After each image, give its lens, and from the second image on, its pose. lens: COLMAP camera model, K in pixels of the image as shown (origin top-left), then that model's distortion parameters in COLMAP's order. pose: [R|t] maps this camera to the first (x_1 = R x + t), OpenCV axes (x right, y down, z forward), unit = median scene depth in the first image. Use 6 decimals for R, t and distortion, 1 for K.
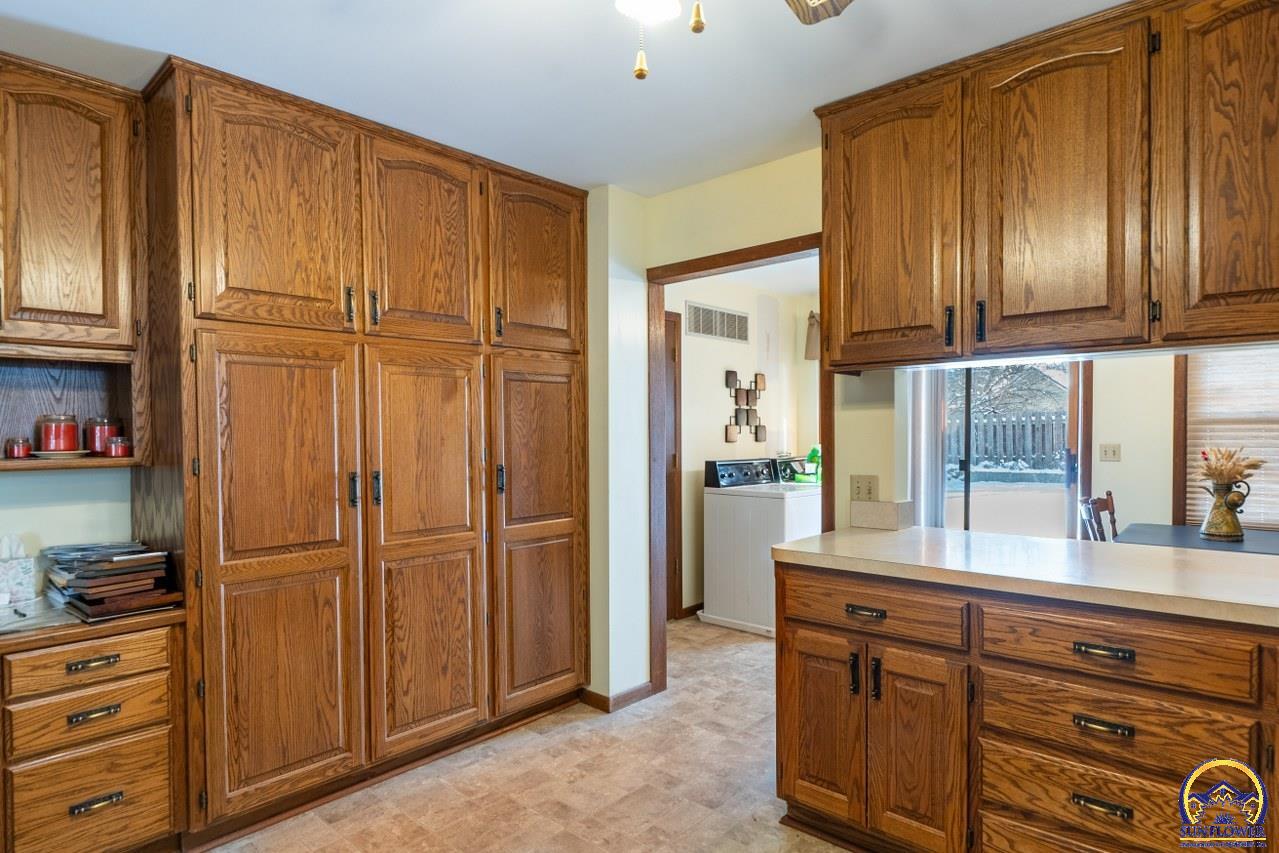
lens RADIAL K [[709.0, 0, 633.8], [0, 709.0, 434.3], [0, 0, 1]] dist [-0.012662, -0.001006]
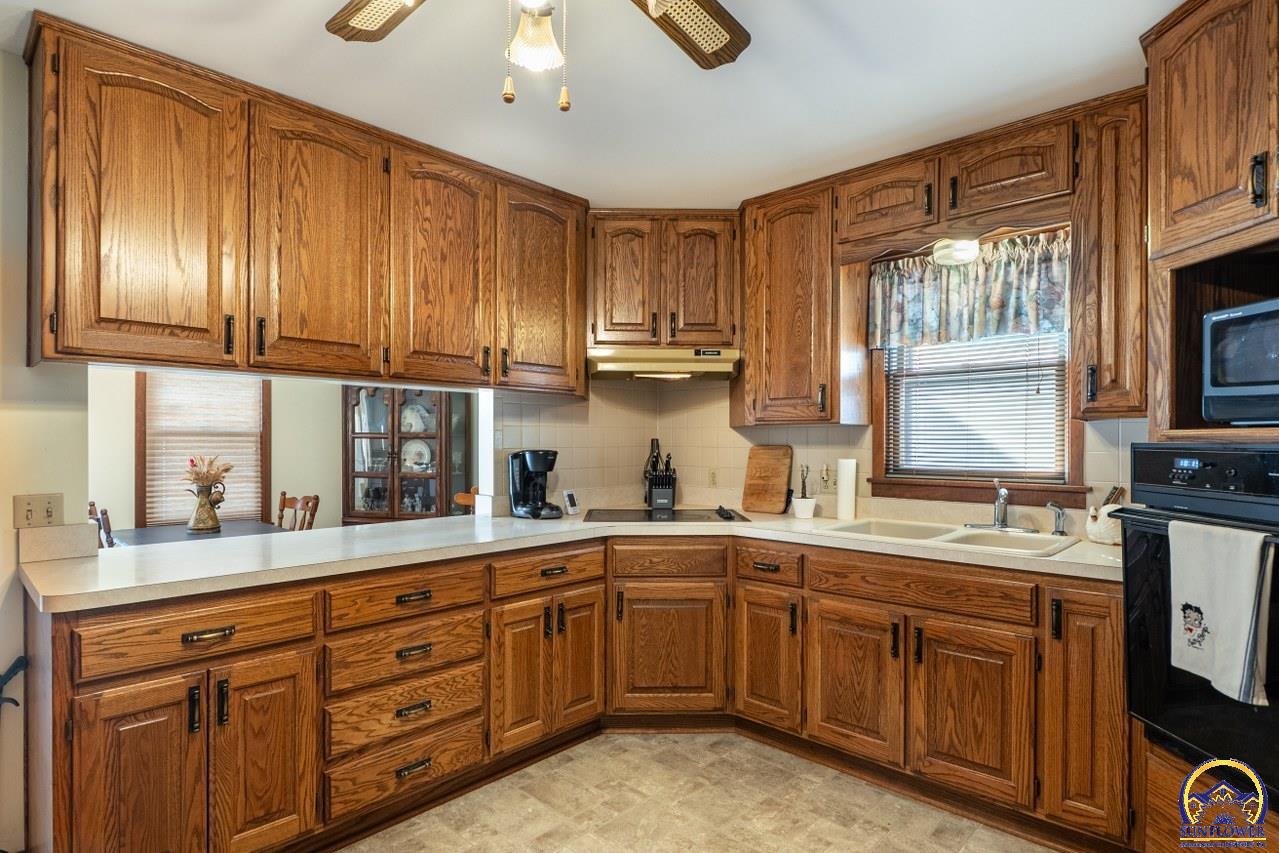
lens RADIAL K [[678.5, 0, 632.6], [0, 678.5, 434.4], [0, 0, 1]] dist [0.004174, -0.002221]
pose [[0.021555, 0.017953, 0.999606, -0.532644], [0.001364, 0.999837, -0.017986, 0.007449], [-0.999767, 0.001751, 0.021527, 0.420377]]
